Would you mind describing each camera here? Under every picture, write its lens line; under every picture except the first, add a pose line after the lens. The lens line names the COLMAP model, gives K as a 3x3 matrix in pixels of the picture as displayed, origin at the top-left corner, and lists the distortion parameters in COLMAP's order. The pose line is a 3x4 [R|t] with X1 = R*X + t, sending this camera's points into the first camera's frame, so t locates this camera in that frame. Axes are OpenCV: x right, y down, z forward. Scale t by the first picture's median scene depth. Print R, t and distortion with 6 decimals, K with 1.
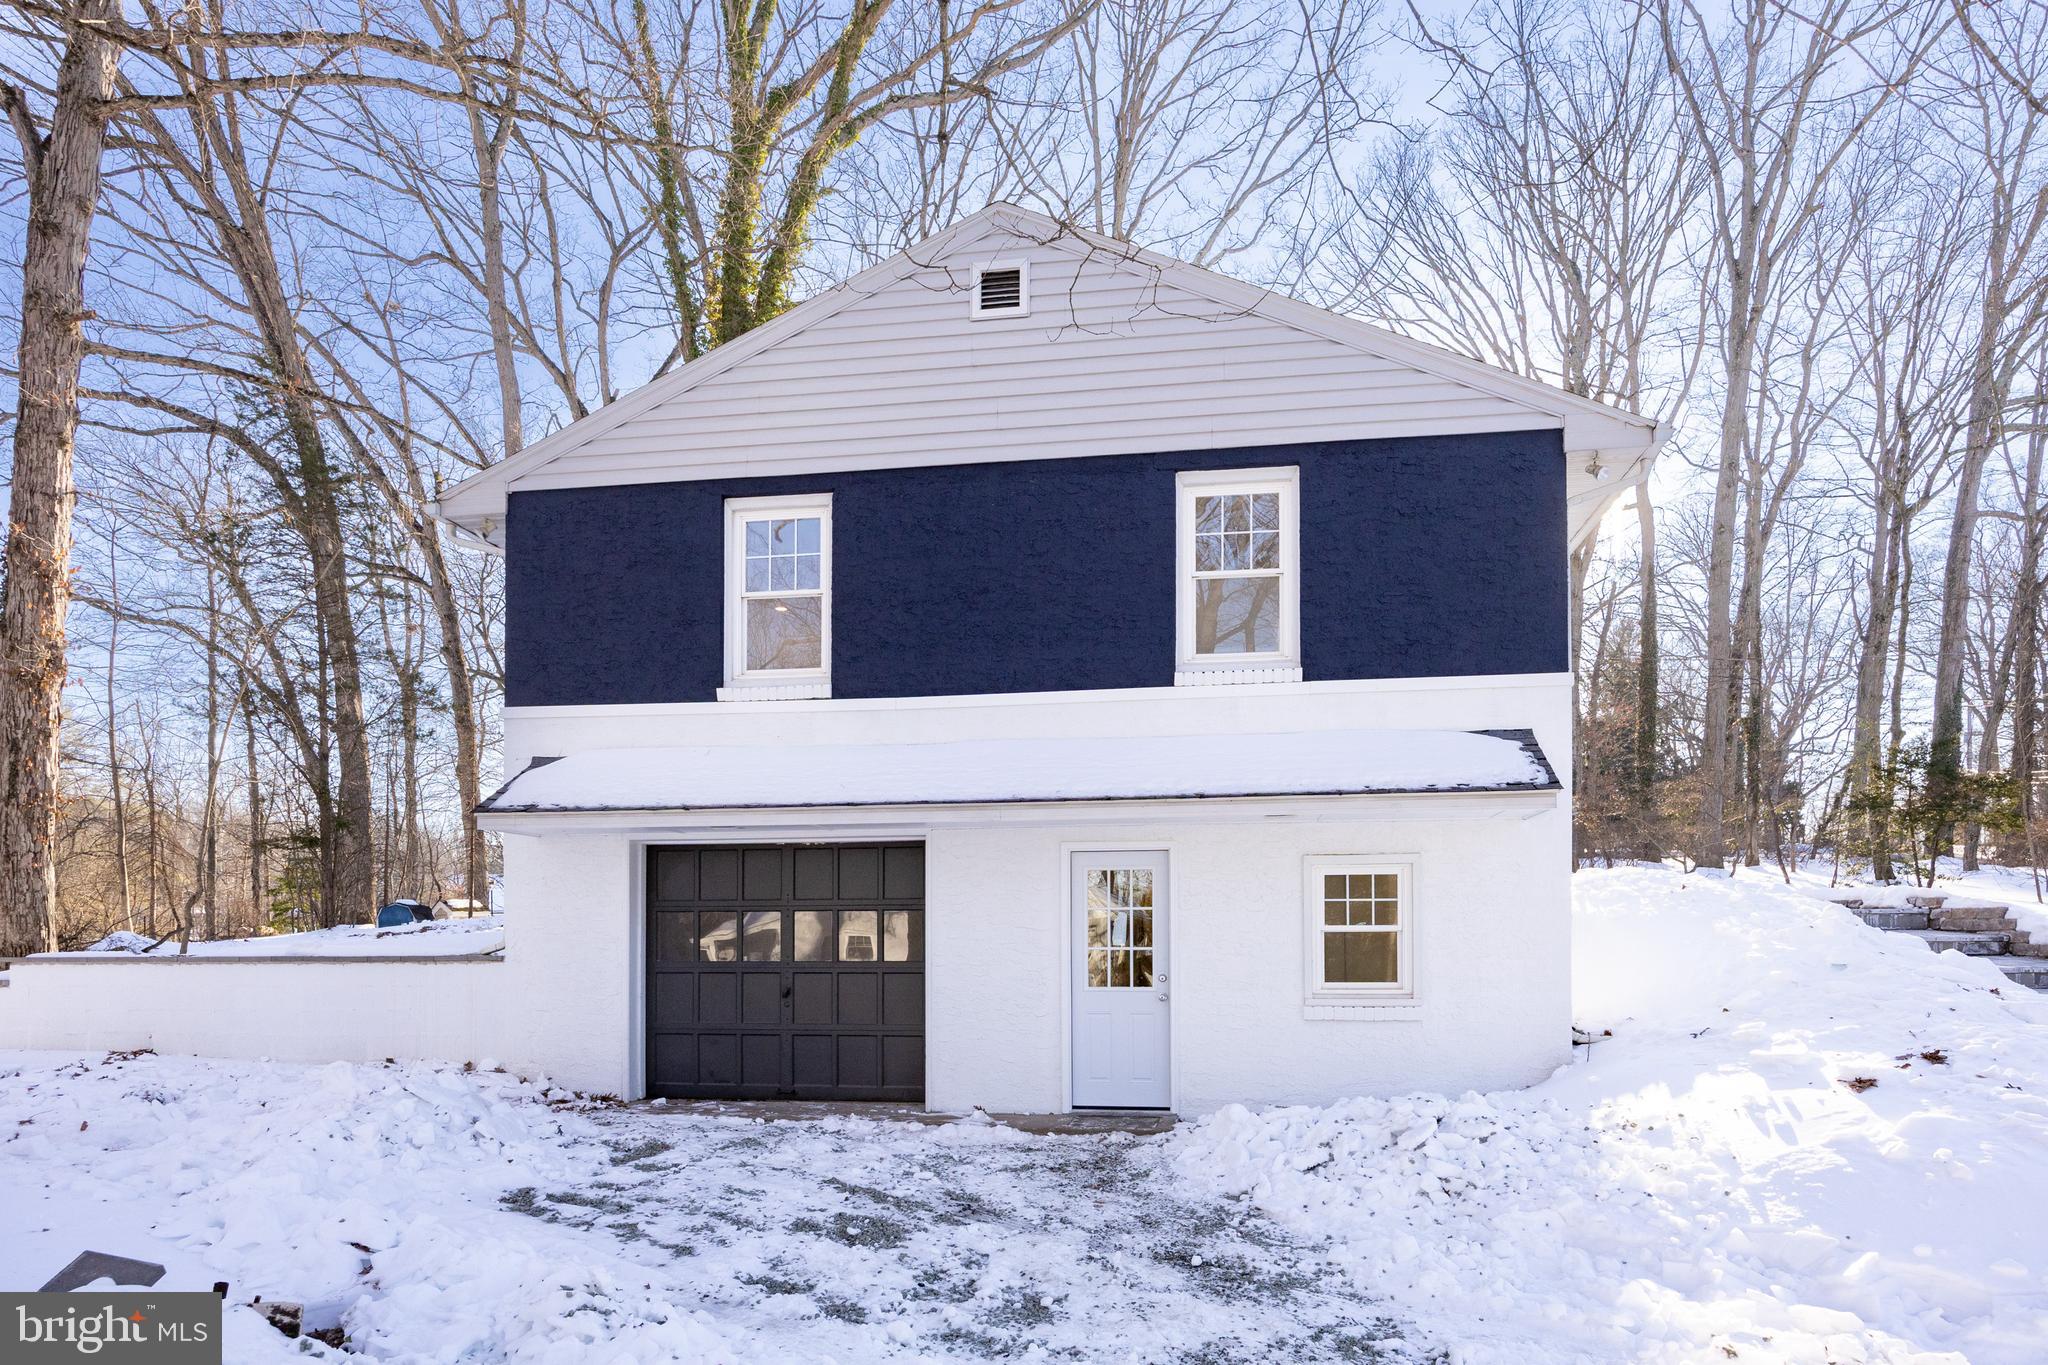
lens RADIAL K [[1204.9, 0, 1024.3], [0, 1204.9, 765.9], [0, 0, 1]] dist [-0.014700, 0.000541]
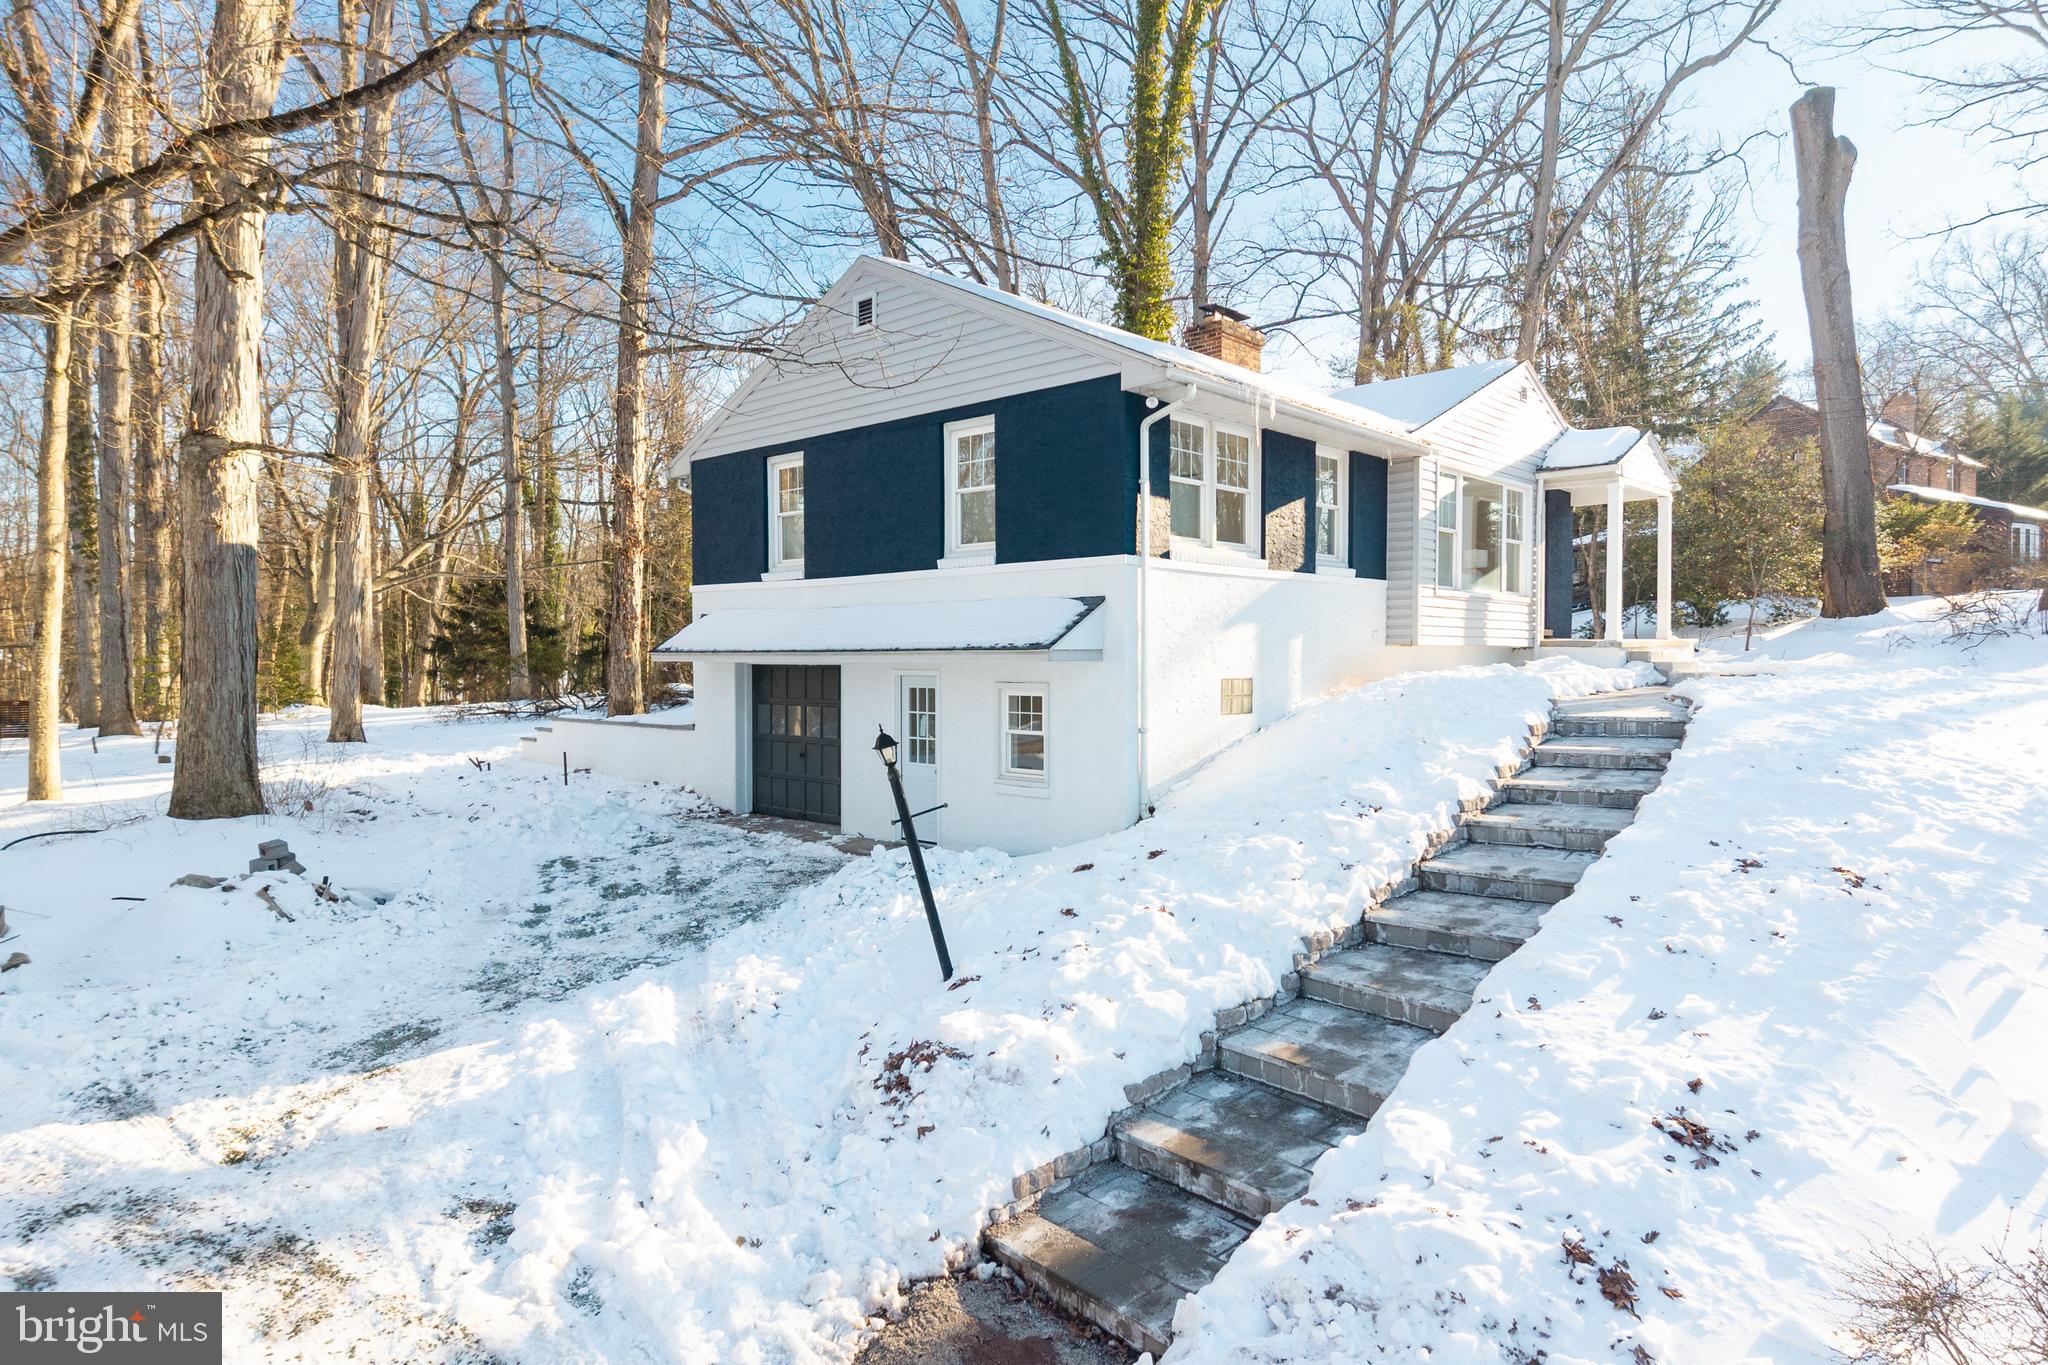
lens RADIAL K [[1166.8, 0, 1024.0], [0, 1166.8, 682.5], [0, 0, 1]] dist [-0.000183, -0.000226]
pose [[0.828575, 0.029425, -0.559105, 0.997082], [0.011993, 0.997456, 0.070269, -0.023542], [0.559750, -0.064928, 0.826114, -0.156874]]
